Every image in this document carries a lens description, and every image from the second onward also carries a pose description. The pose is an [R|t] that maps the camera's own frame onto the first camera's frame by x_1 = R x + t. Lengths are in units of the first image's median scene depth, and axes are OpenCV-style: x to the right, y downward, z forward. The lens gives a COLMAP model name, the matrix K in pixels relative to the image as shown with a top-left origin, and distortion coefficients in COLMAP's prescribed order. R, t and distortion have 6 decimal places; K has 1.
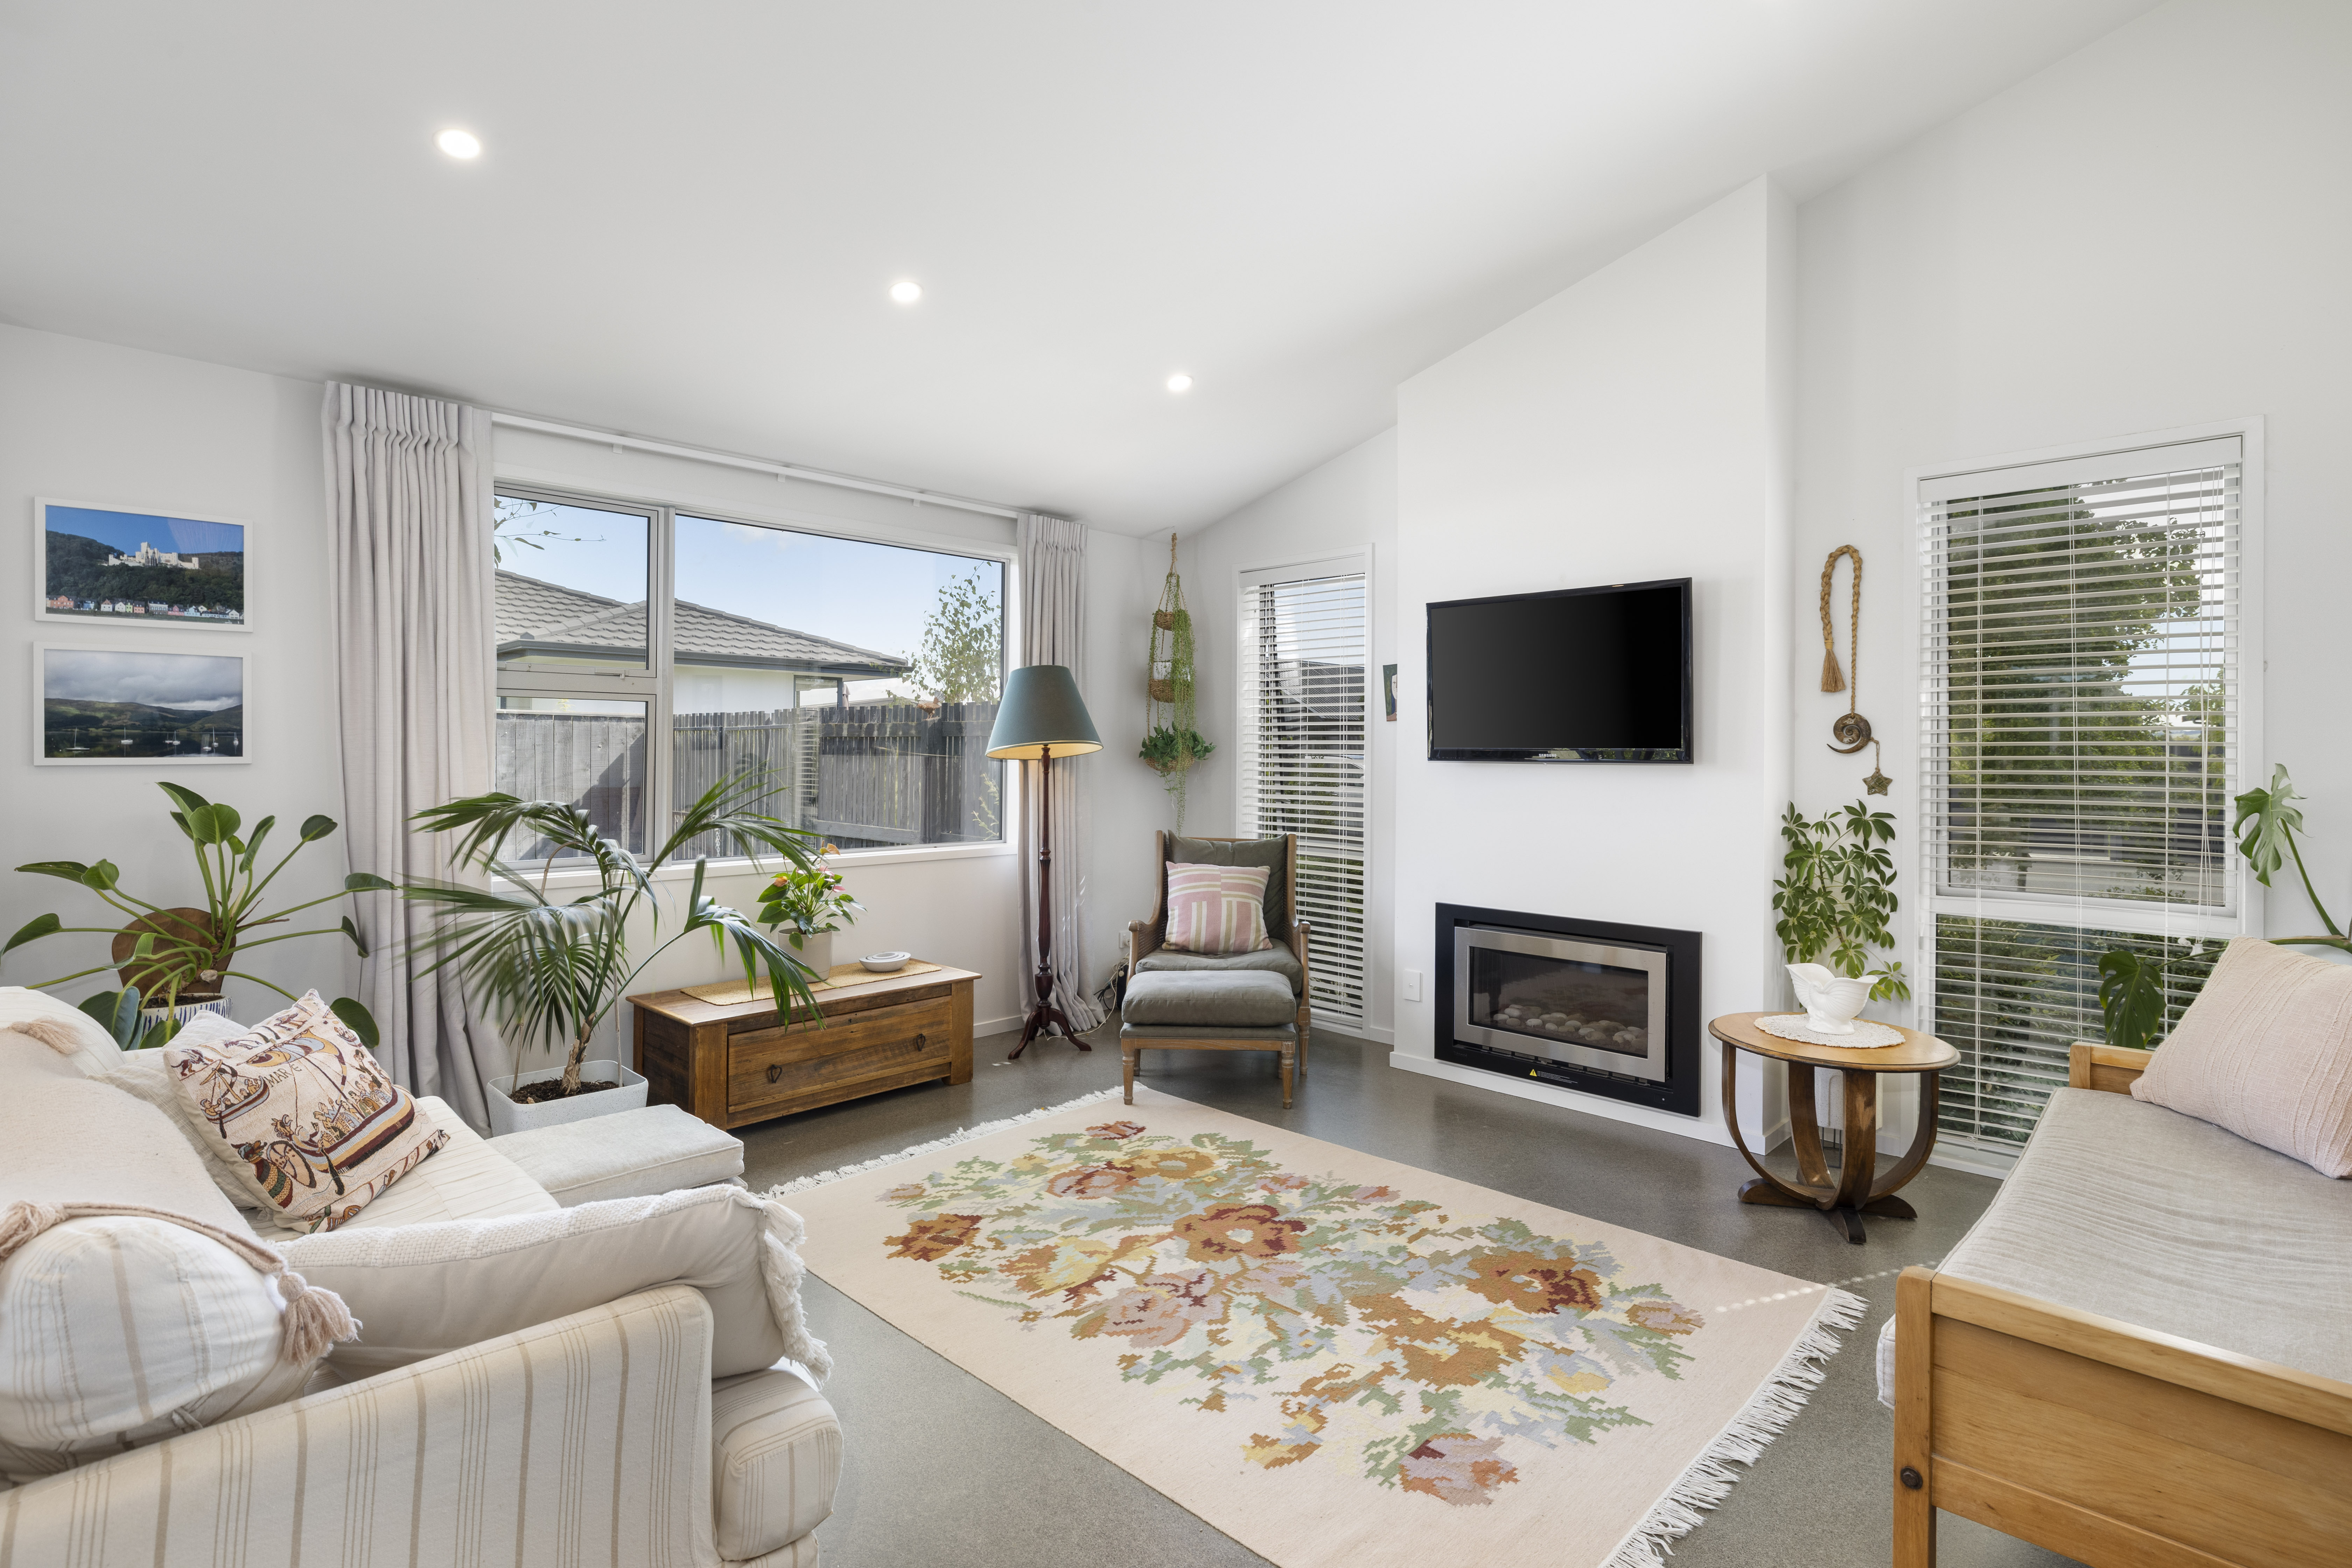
lens RADIAL K [[1147.3, 0, 1171.3], [0, 1147.3, 748.2], [0, 0, 1]] dist [-0.006997, 0.001855]
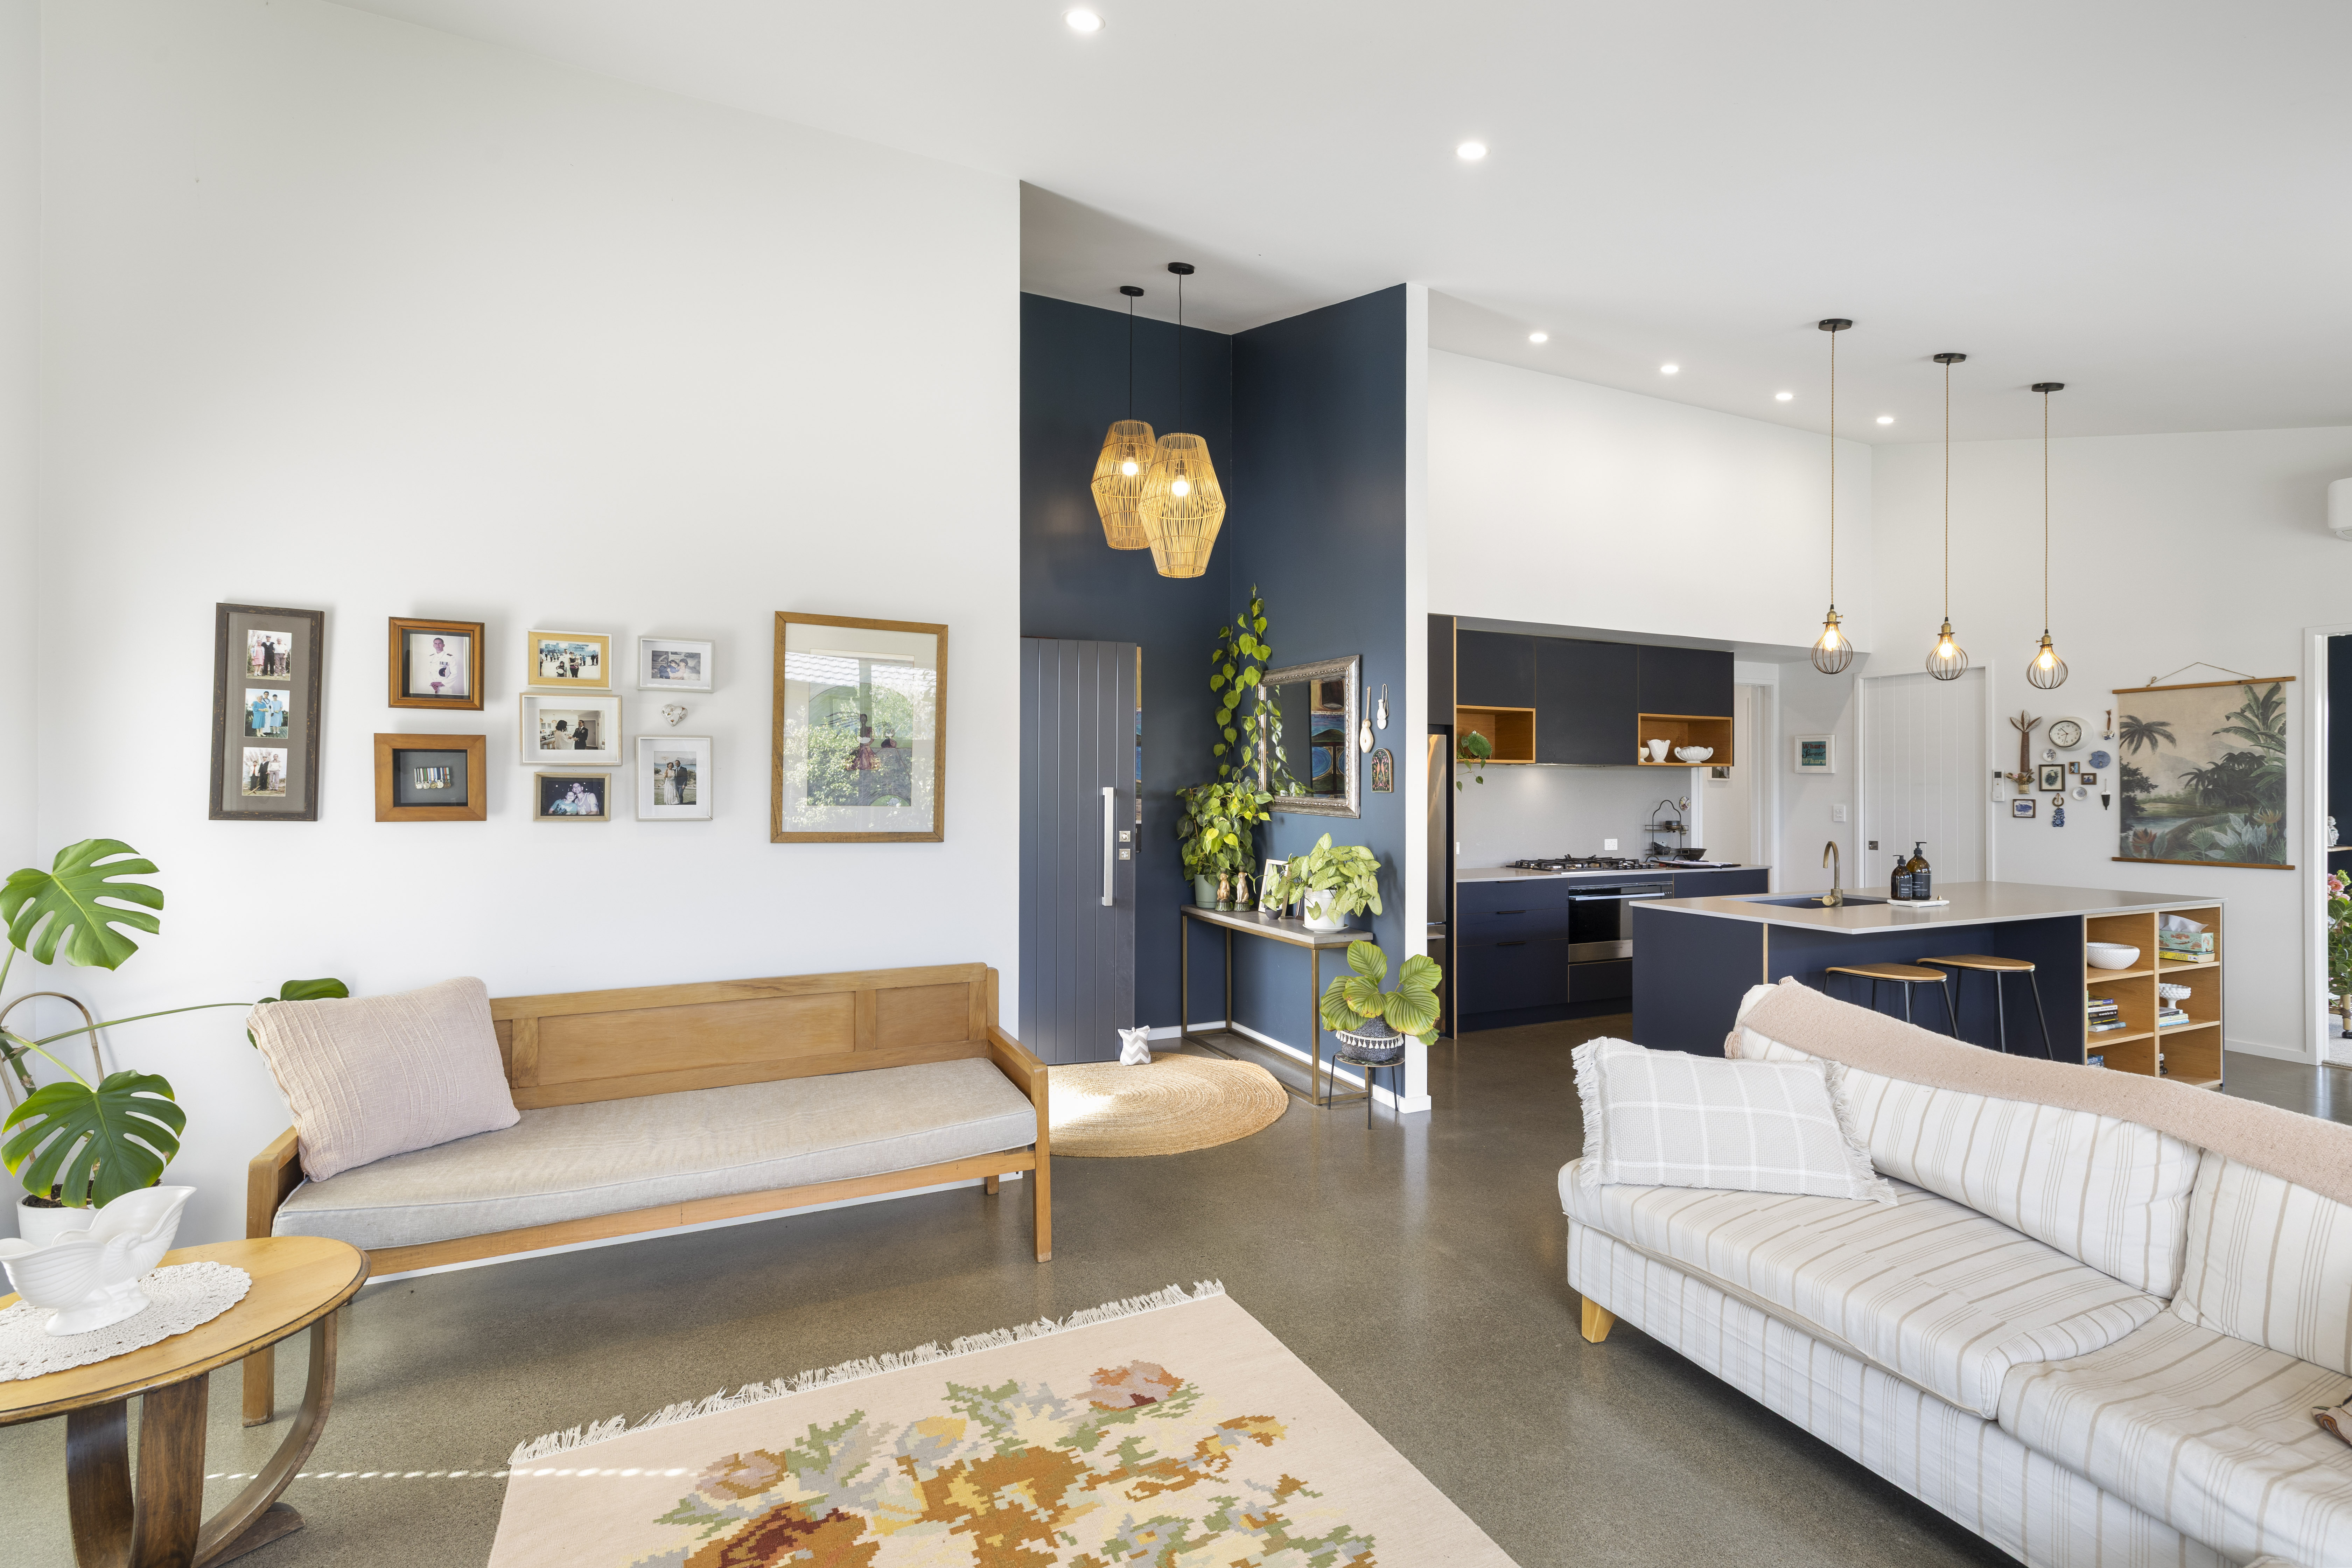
lens RADIAL K [[1010.2, 0, 1168.4], [0, 1010.2, 784.6], [0, 0, 1]] dist [0.003536, -0.000729]
pose [[-0.932417, -0.007065, 0.361315, -0.123311], [-0.009001, 0.999953, -0.003676, -0.031106], [-0.361272, -0.006680, -0.932437, 1.263916]]
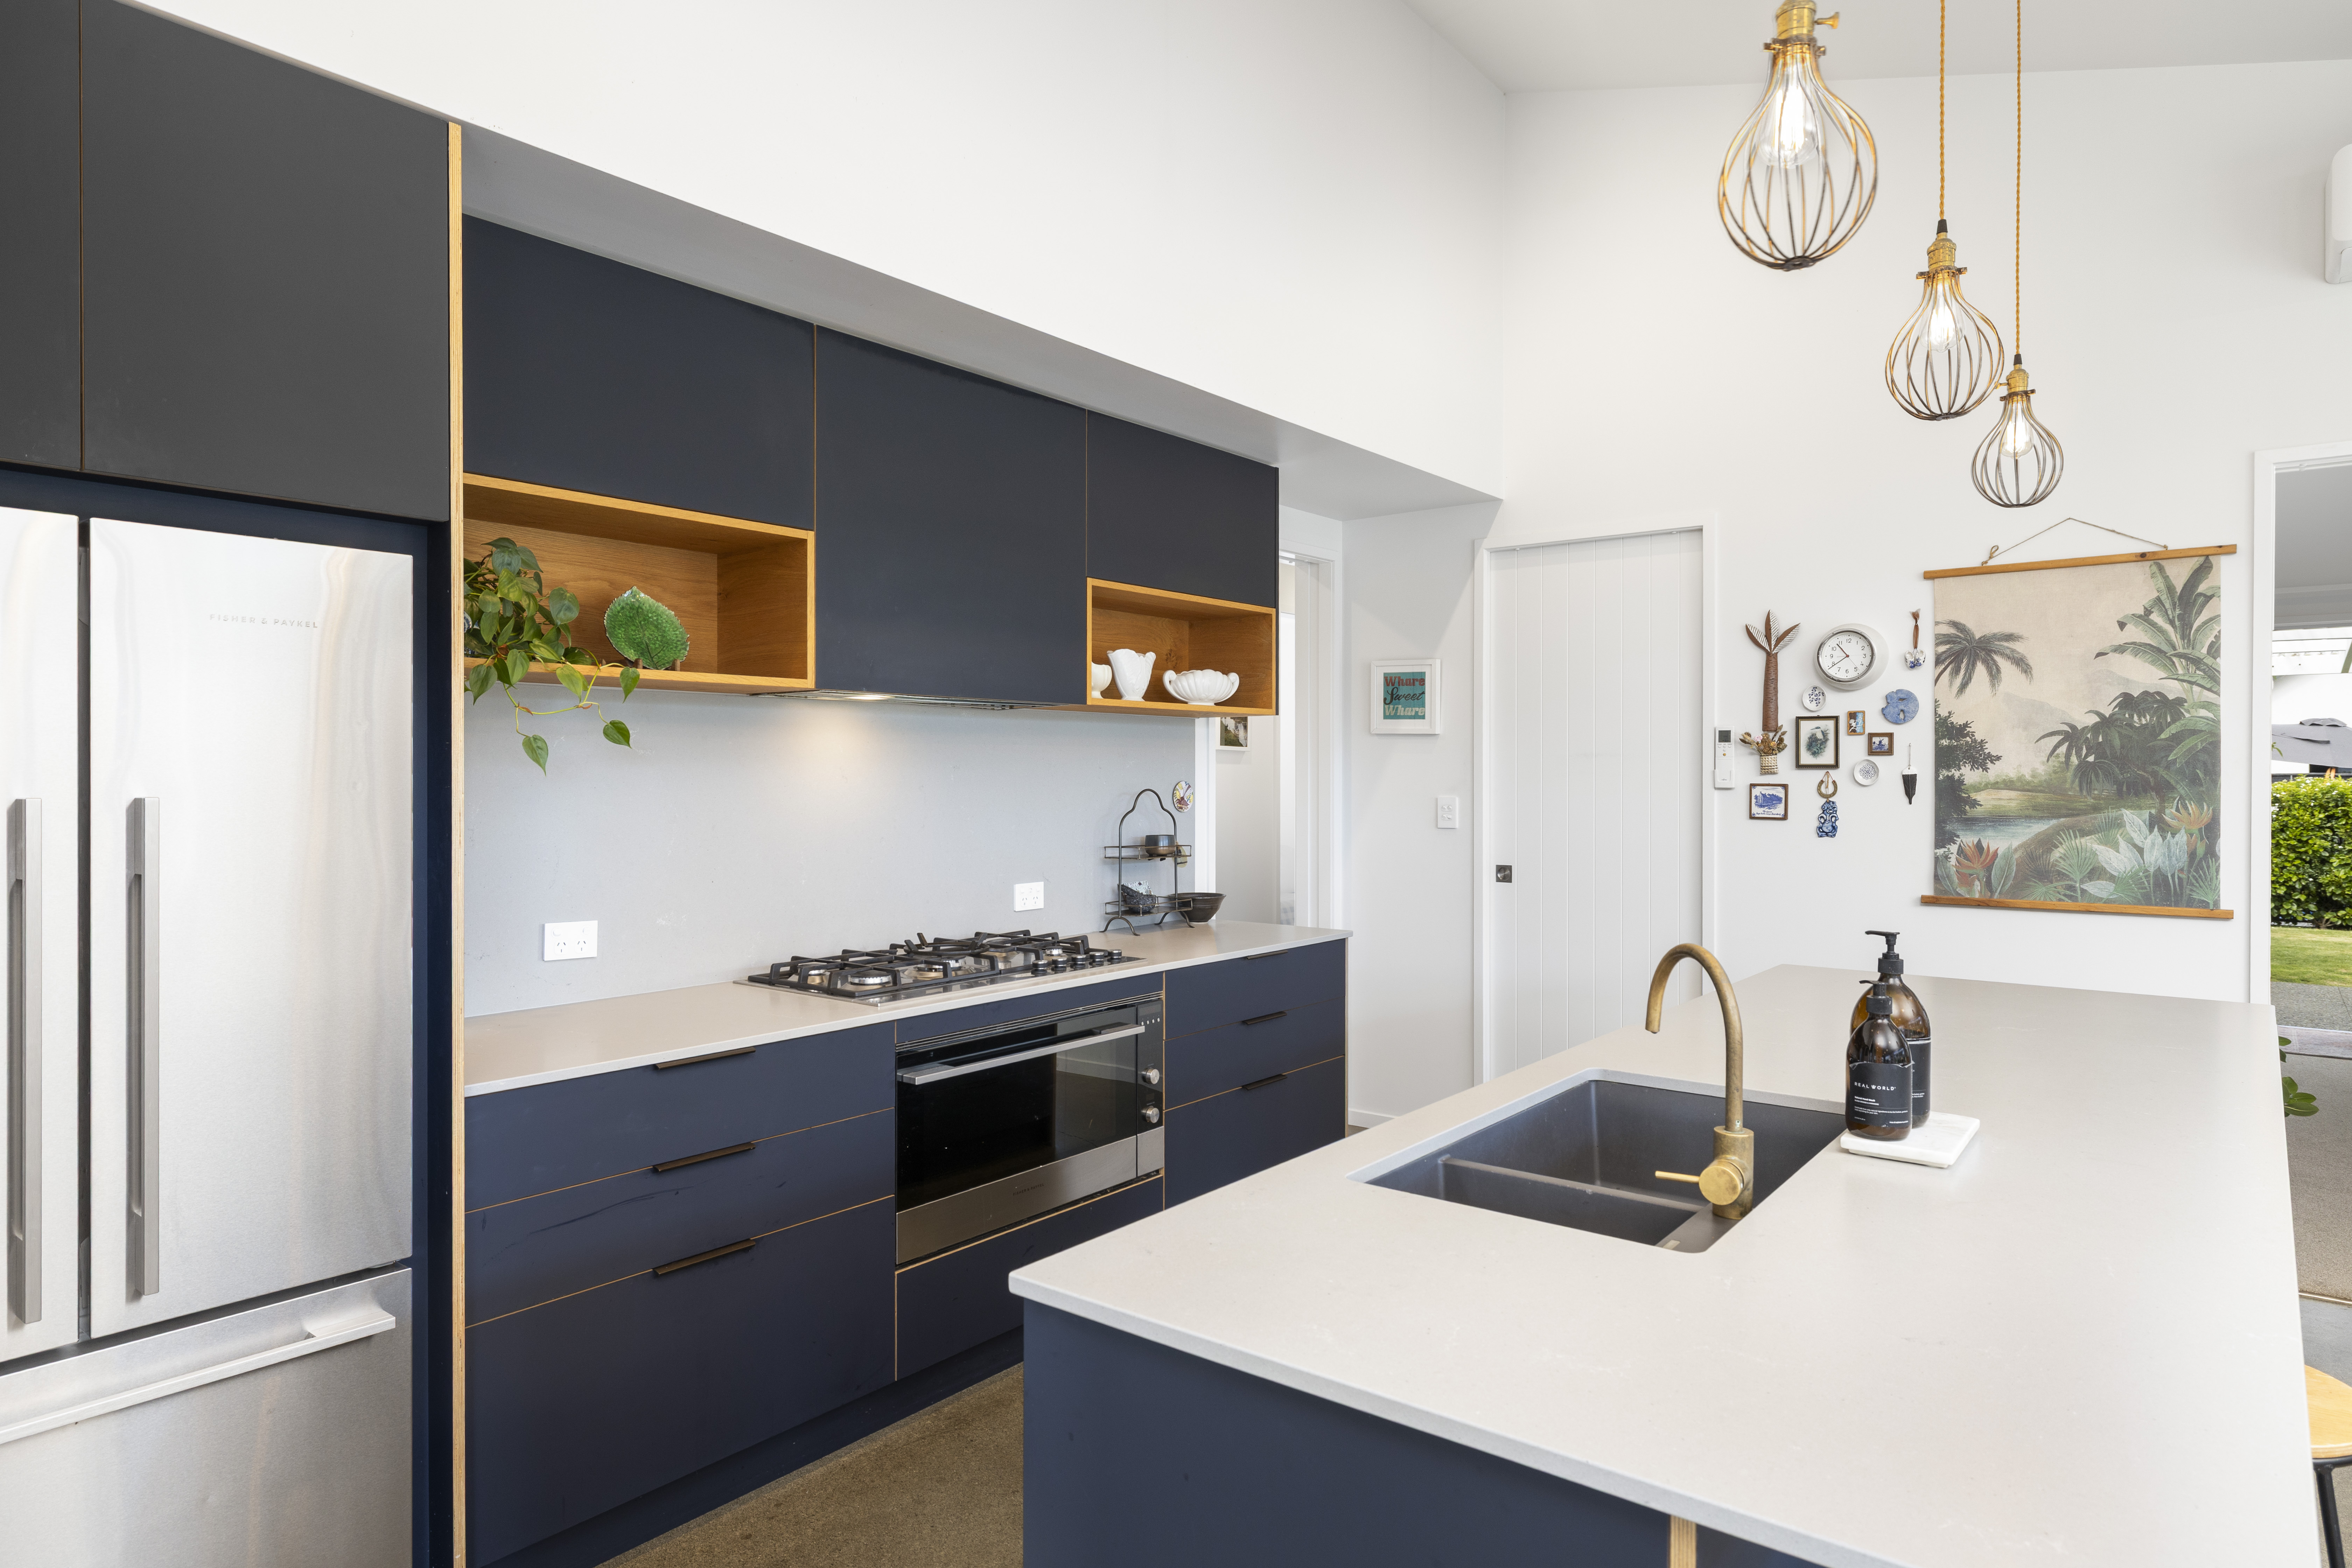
lens RADIAL K [[1363.0, 0, 1179.2], [0, 1363.0, 775.8], [0, 0, 1]] dist [0.007865, -0.005158]
pose [[-0.993159, -0.007528, -0.116527, -0.214451], [-0.007698, 0.999970, 0.001012, -0.029824], [0.116516, 0.001902, -0.993187, 0.151876]]
